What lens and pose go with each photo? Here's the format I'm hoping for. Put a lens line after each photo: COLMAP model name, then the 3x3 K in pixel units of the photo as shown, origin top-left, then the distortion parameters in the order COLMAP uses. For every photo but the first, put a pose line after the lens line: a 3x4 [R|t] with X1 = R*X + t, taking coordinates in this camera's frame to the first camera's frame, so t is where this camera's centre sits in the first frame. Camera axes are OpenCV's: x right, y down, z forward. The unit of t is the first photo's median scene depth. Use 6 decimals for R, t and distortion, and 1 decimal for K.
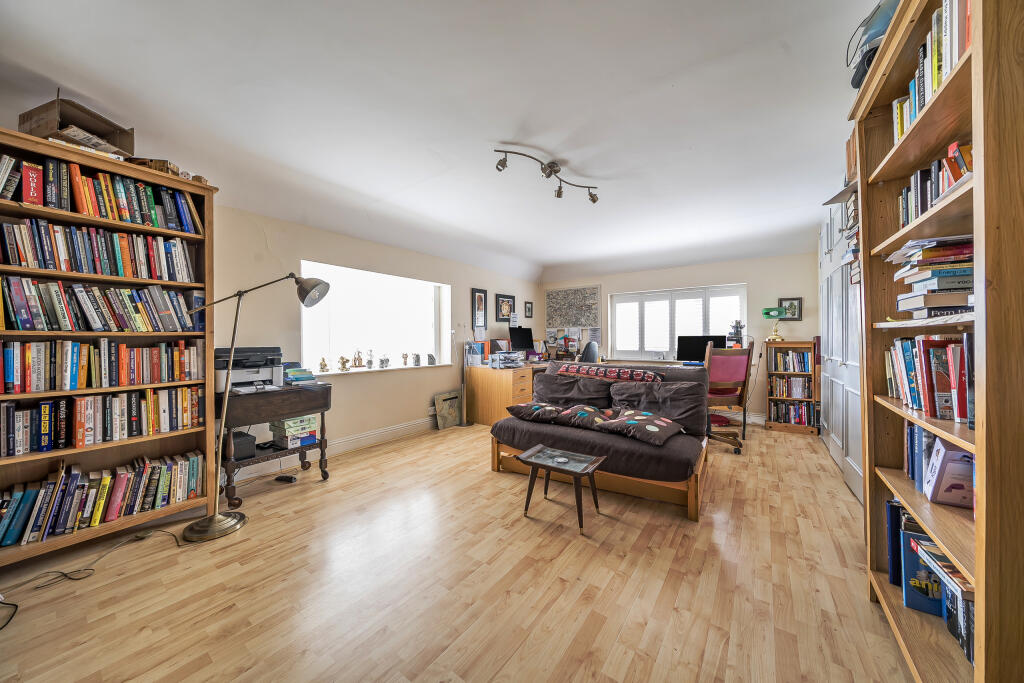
lens RADIAL K [[344.0, 0, 506.3], [0, 344.0, 341.7], [0, 0, 1]] dist [-0.002072, -0.000076]
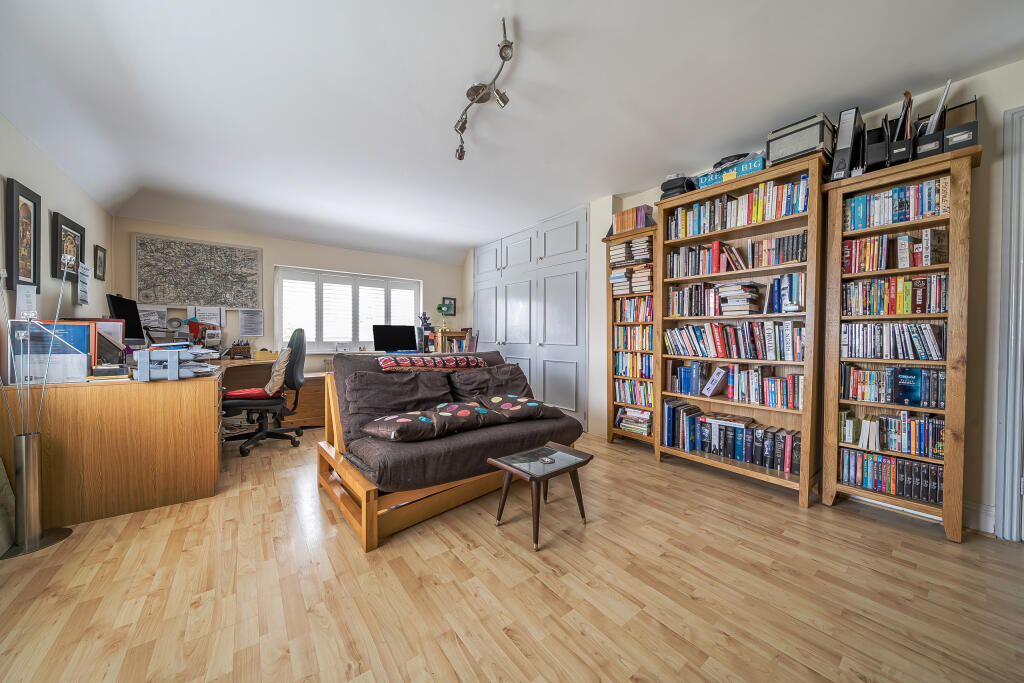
lens RADIAL K [[344.0, 0, 506.8], [0, 344.0, 338.7], [0, 0, 1]] dist [-0.002072, -0.000076]
pose [[0.286458, -0.004319, 0.958083, -0.355162], [-0.000978, 0.999988, 0.004800, 0.019715], [-0.958092, -0.002312, 0.286450, 0.439164]]
